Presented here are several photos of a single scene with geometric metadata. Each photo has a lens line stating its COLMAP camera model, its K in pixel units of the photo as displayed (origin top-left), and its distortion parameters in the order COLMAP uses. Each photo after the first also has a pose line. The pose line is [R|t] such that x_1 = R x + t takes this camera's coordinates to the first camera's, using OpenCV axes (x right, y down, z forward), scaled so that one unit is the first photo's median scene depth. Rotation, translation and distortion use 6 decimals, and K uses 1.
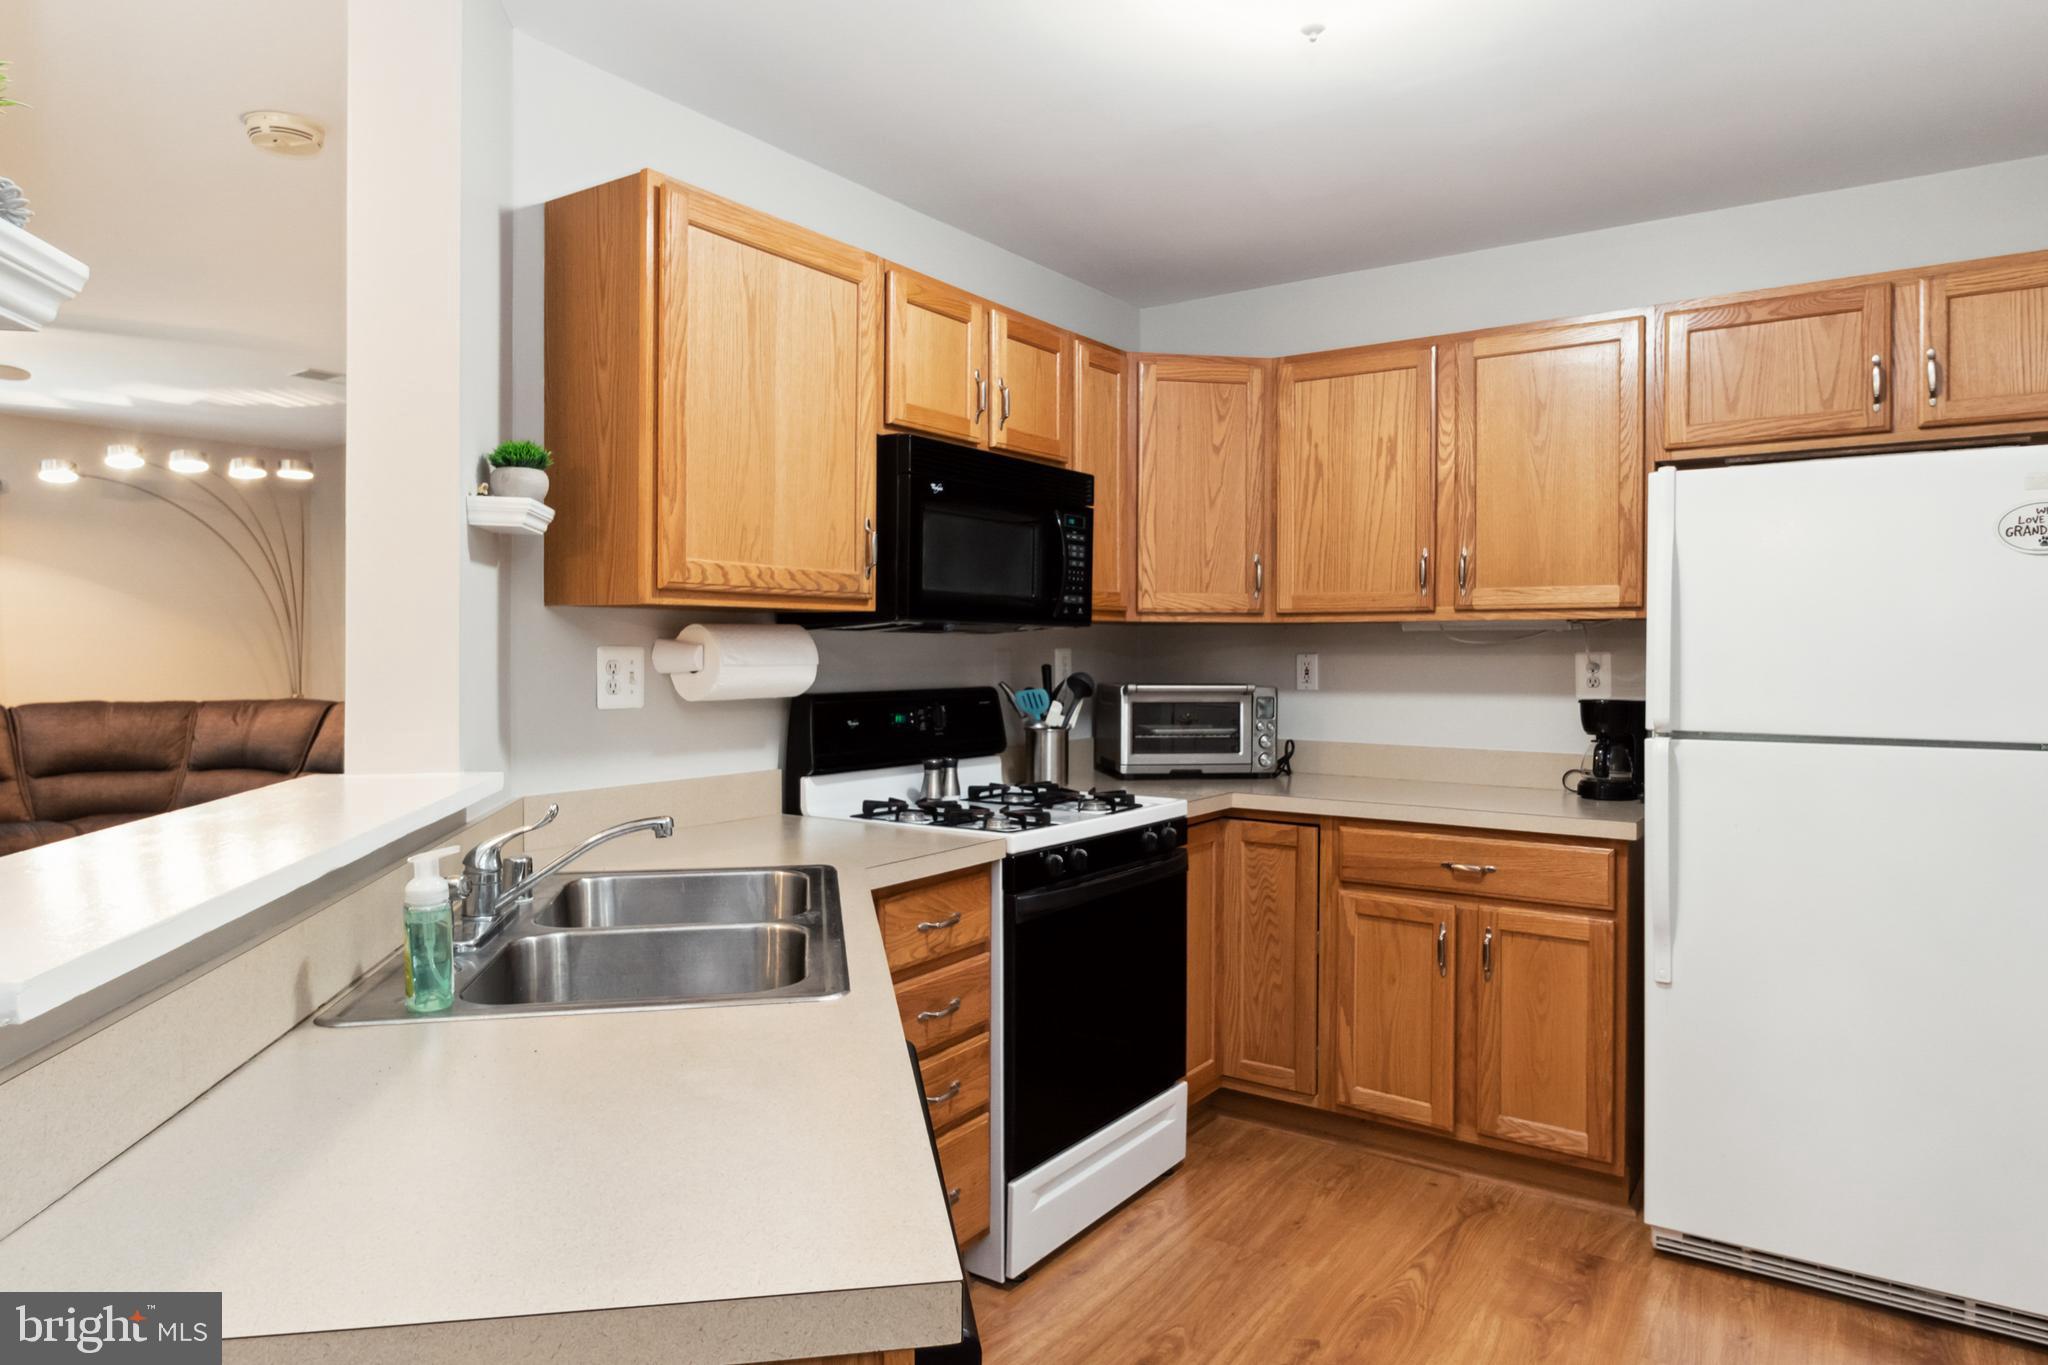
lens RADIAL K [[1302.8, 0, 1027.0], [0, 1302.8, 664.6], [0, 0, 1]] dist [0.003059, 0.005488]
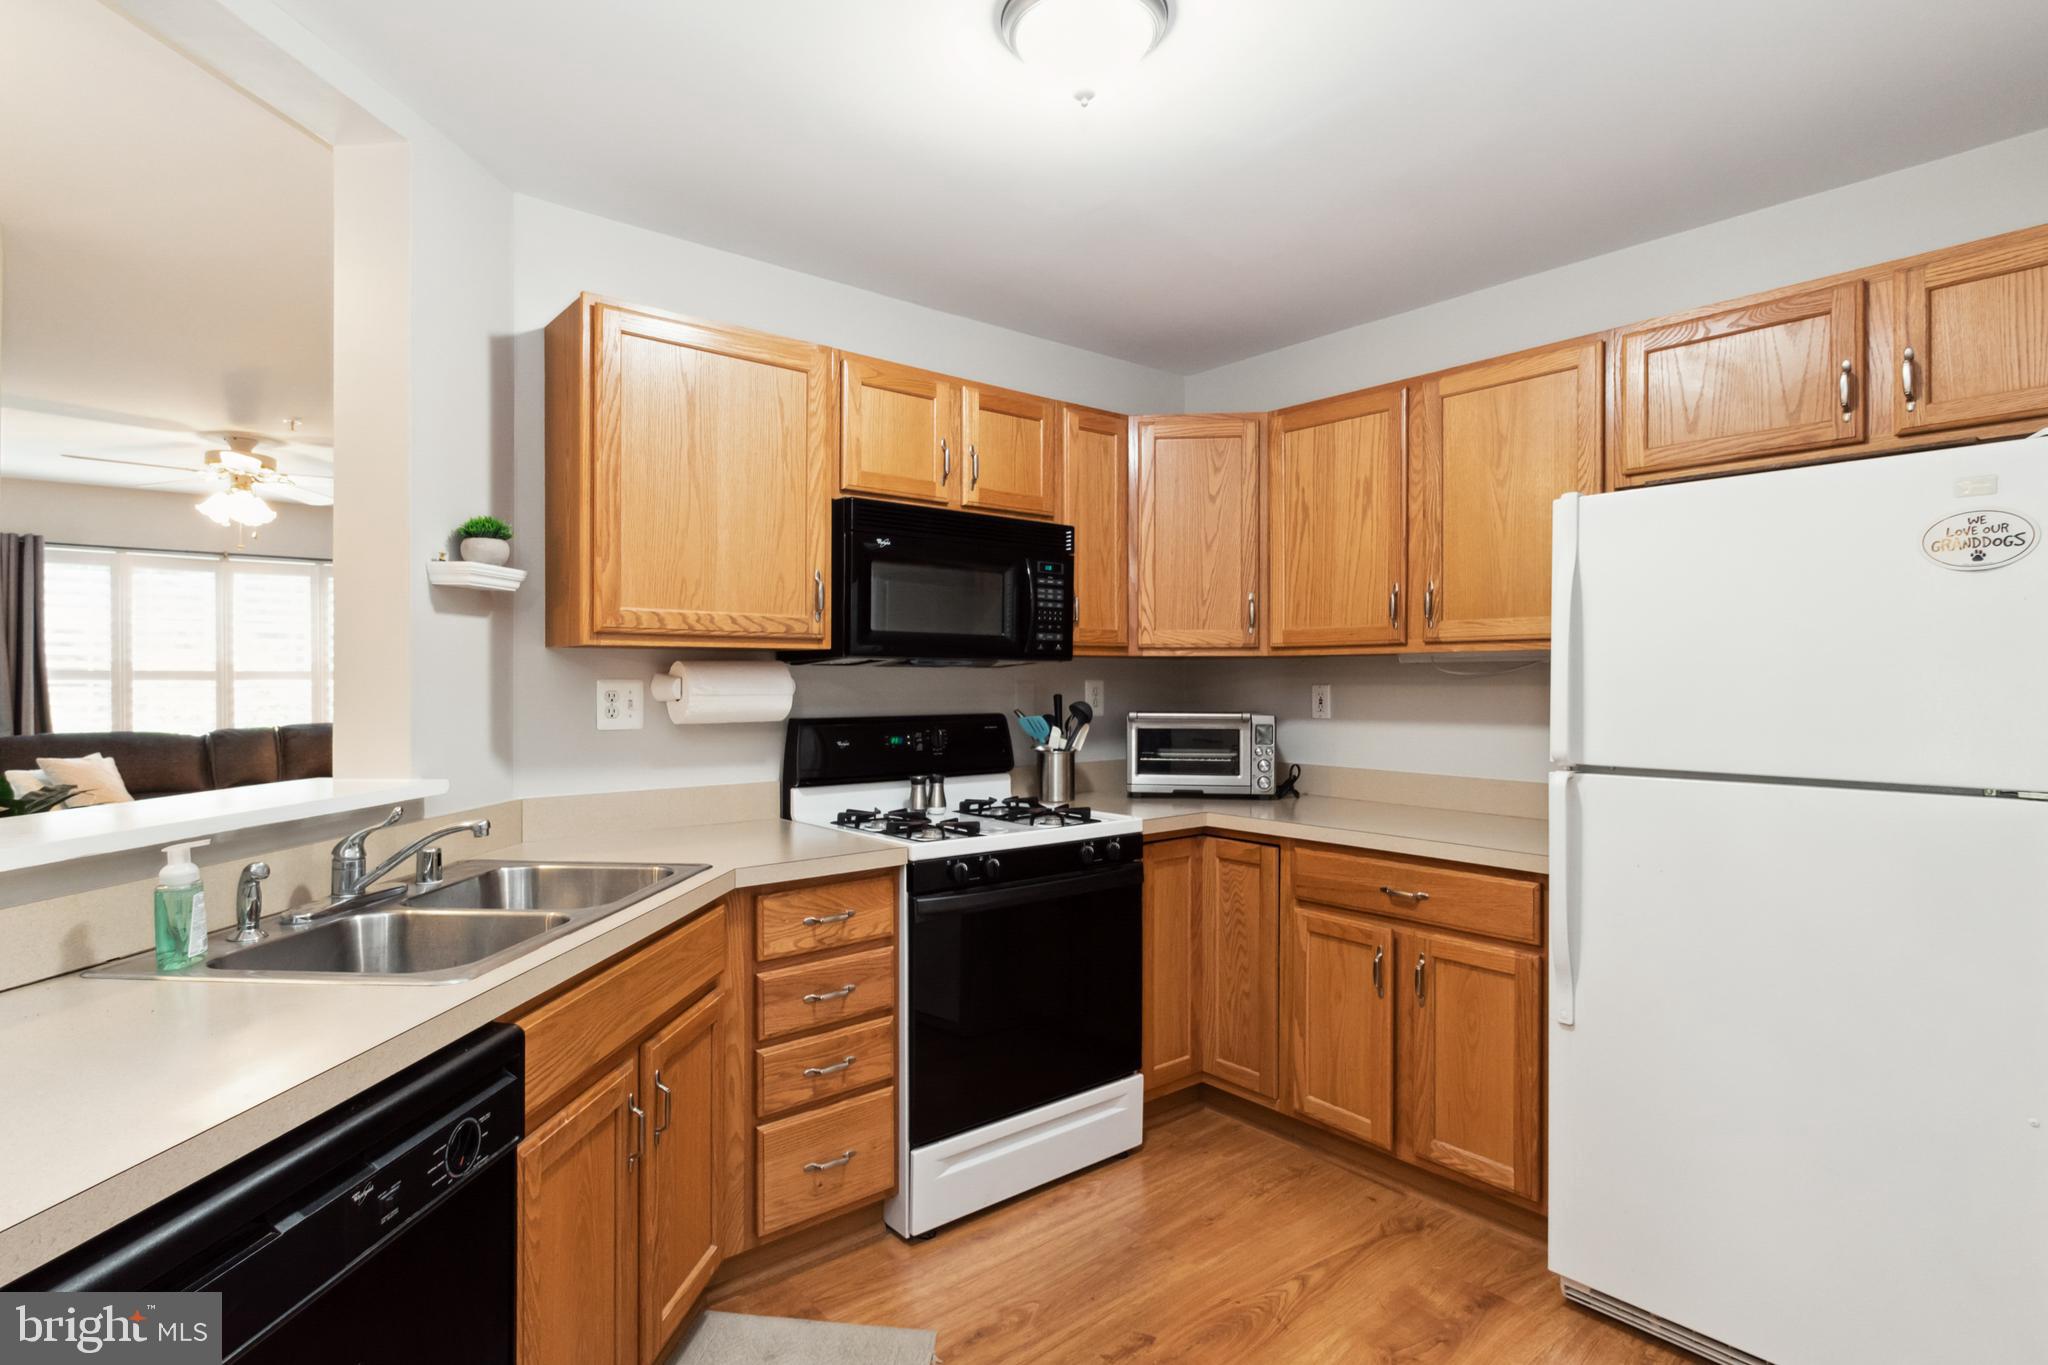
lens RADIAL K [[1072.9, 0, 1008.4], [0, 1072.9, 687.0], [0, 0, 1]] dist [0.013549, -0.005302]
pose [[0.961334, 0.000032, -0.275386, 0.289575], [-0.001461, 0.999987, -0.004983, -0.002028], [0.275382, 0.005193, 0.961321, 0.106172]]
